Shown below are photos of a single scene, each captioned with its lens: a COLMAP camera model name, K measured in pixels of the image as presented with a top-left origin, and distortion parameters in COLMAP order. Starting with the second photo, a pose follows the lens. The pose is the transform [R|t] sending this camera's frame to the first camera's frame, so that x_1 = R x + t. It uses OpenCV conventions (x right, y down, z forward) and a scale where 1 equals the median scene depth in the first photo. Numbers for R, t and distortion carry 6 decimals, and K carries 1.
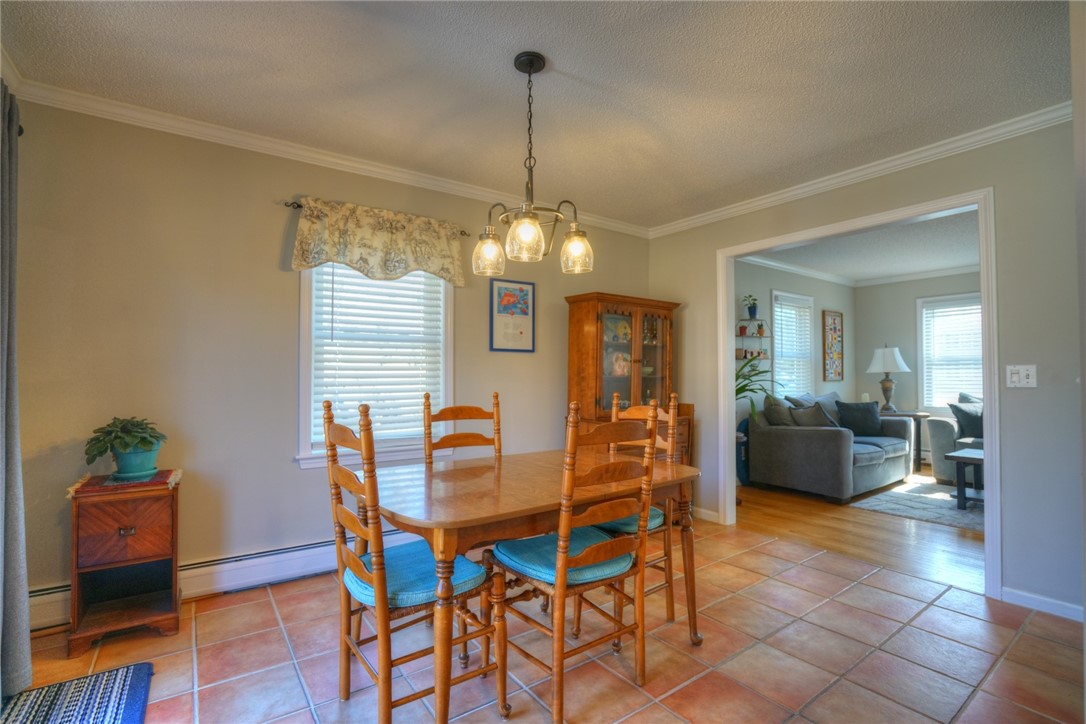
lens RADIAL K [[492.3, 0, 540.2], [0, 492.3, 373.3], [0, 0, 1]] dist [-0.038872, 0.009959]
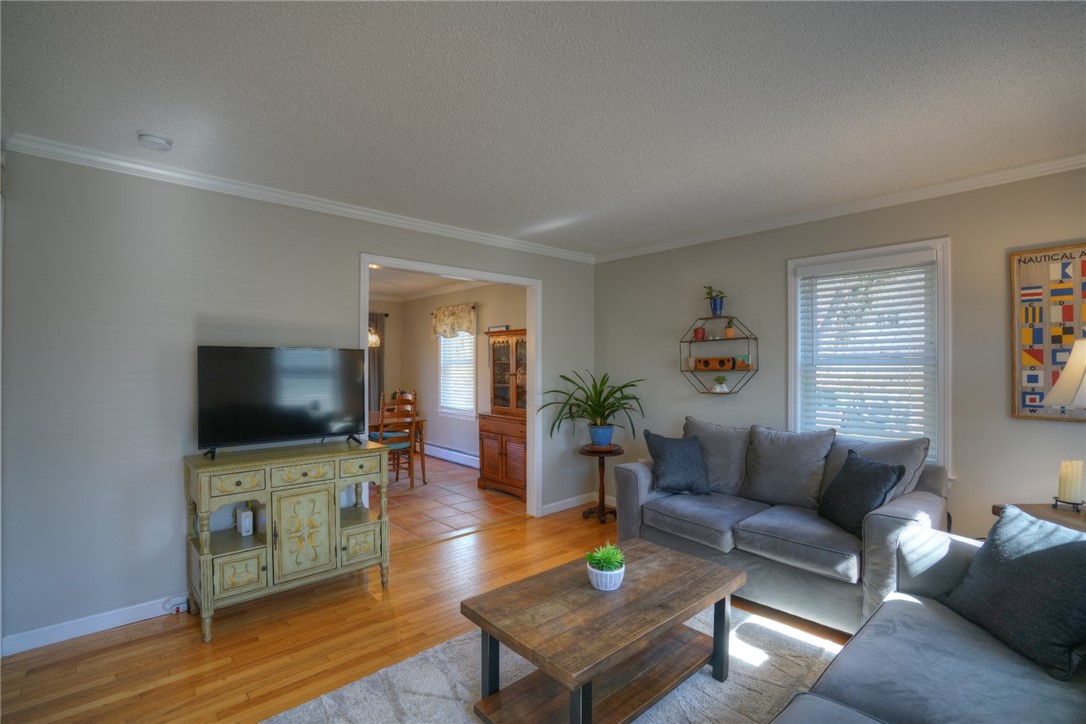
lens RADIAL K [[492.3, 0, 537.9], [0, 492.3, 360.3], [0, 0, 1]] dist [-0.038872, 0.009959]
pose [[0.129638, -0.008454, -0.991525, 1.860382], [0.002060, 0.999964, -0.008257, -0.062783], [0.991559, -0.000972, 0.129651, 1.033575]]
